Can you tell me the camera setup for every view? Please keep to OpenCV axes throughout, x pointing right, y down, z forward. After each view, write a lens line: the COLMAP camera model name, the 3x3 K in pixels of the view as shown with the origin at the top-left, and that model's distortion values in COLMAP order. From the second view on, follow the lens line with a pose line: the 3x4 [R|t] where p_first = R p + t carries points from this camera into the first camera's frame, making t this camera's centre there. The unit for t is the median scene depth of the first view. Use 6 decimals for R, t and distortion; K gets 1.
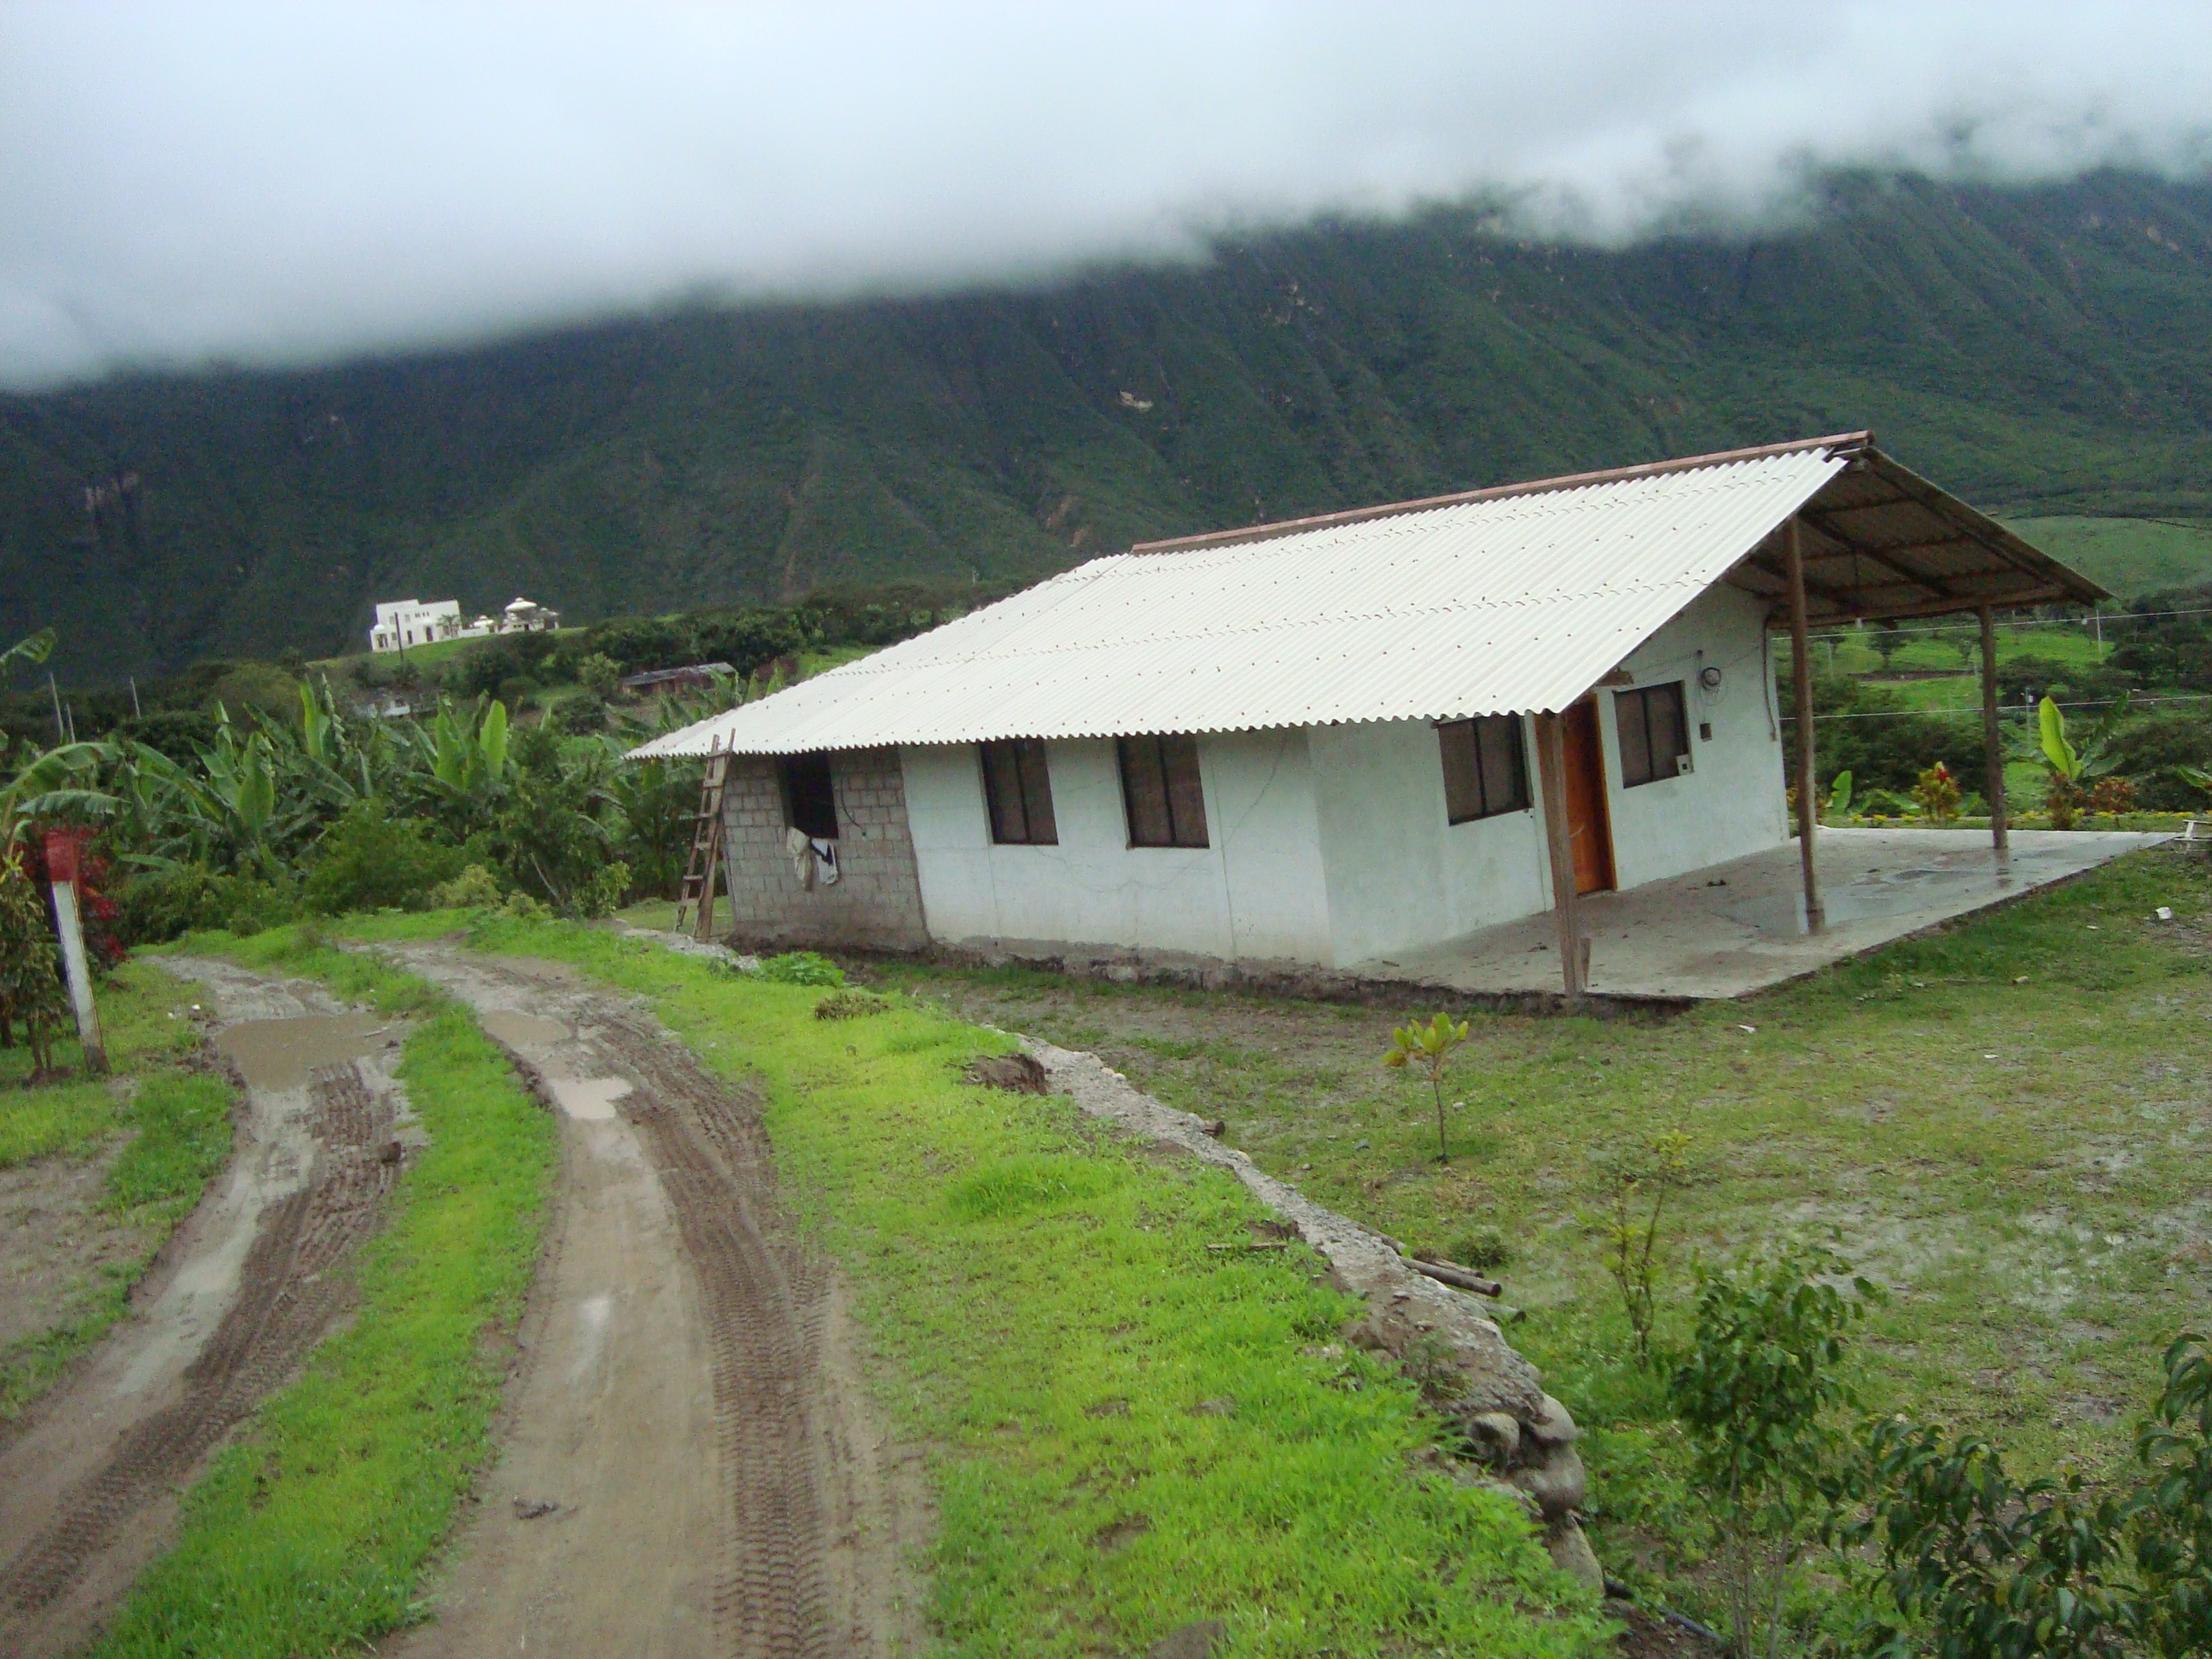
lens RADIAL K [[2071.5, 0, 1130.4], [0, 2071.5, 834.5], [0, 0, 1]] dist [-0.168309, 0.086028]
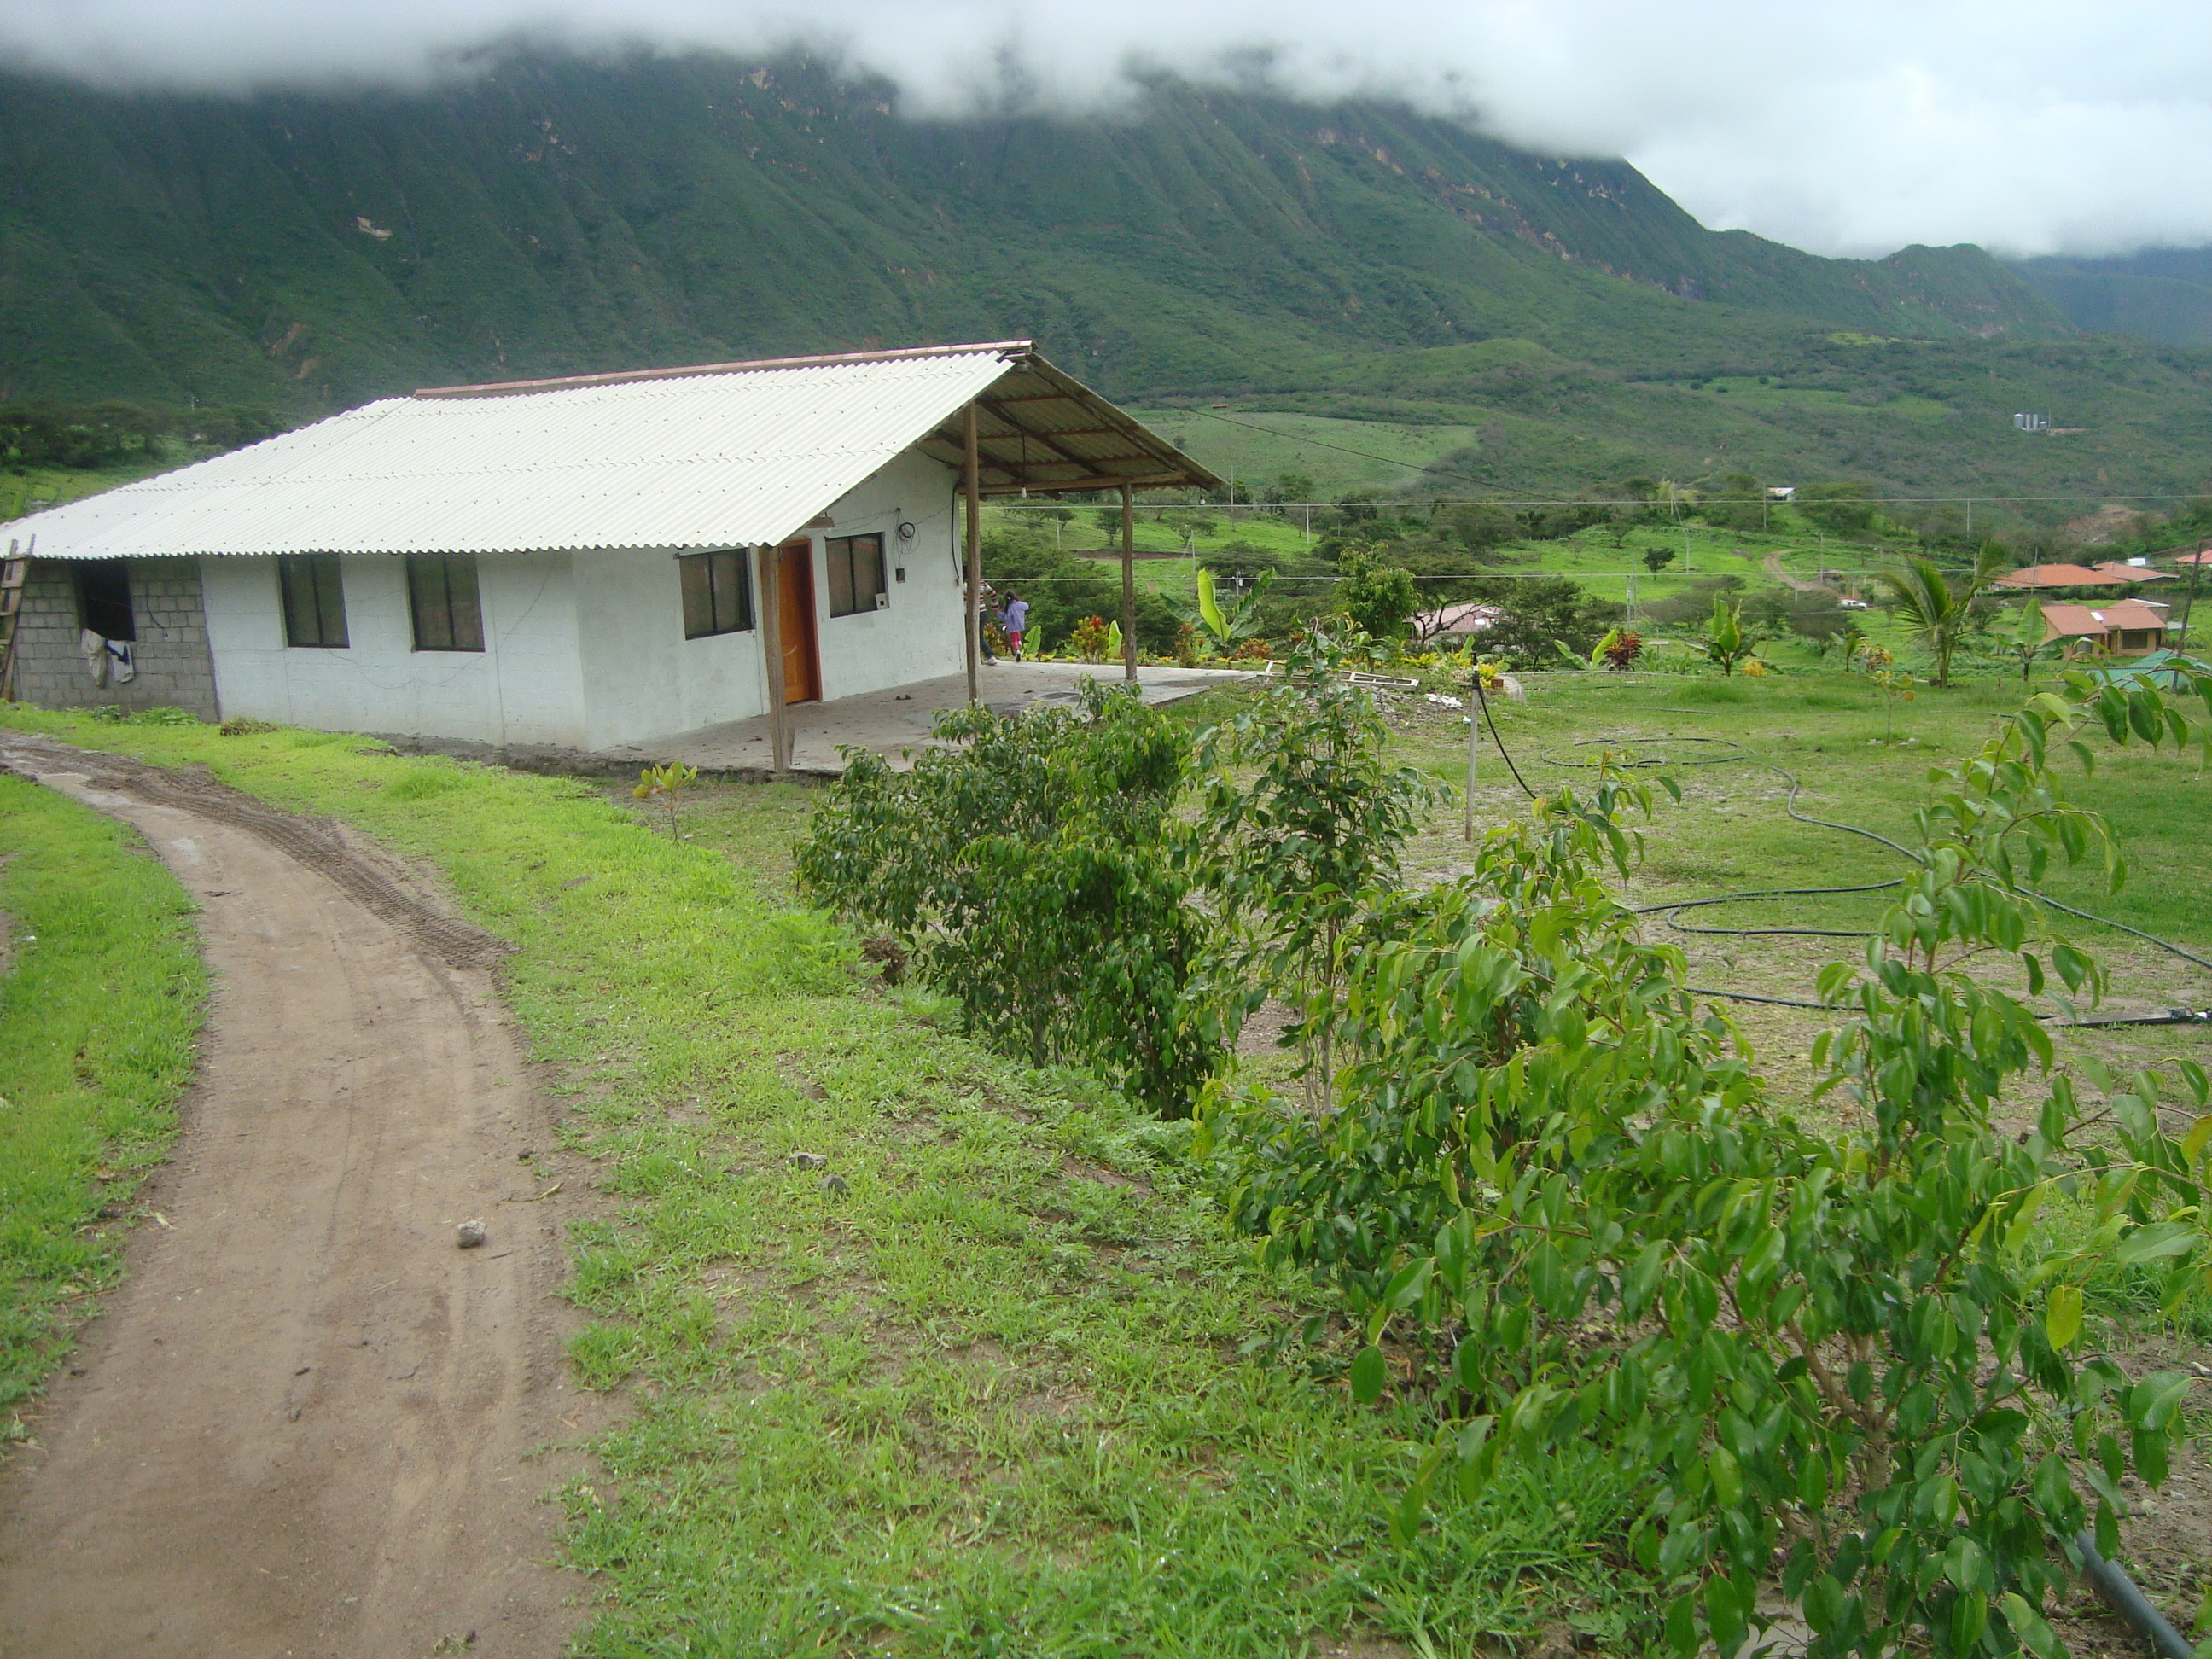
lens RADIAL K [[2264.5, 0, 1149.0], [0, 2264.5, 868.2], [0, 0, 1]] dist [-0.234668, 0.284807]
pose [[0.935448, 0.012925, 0.353229, -0.048355], [-0.036493, 0.997522, 0.060144, 0.036363], [-0.351577, -0.069152, 0.933602, -0.300354]]
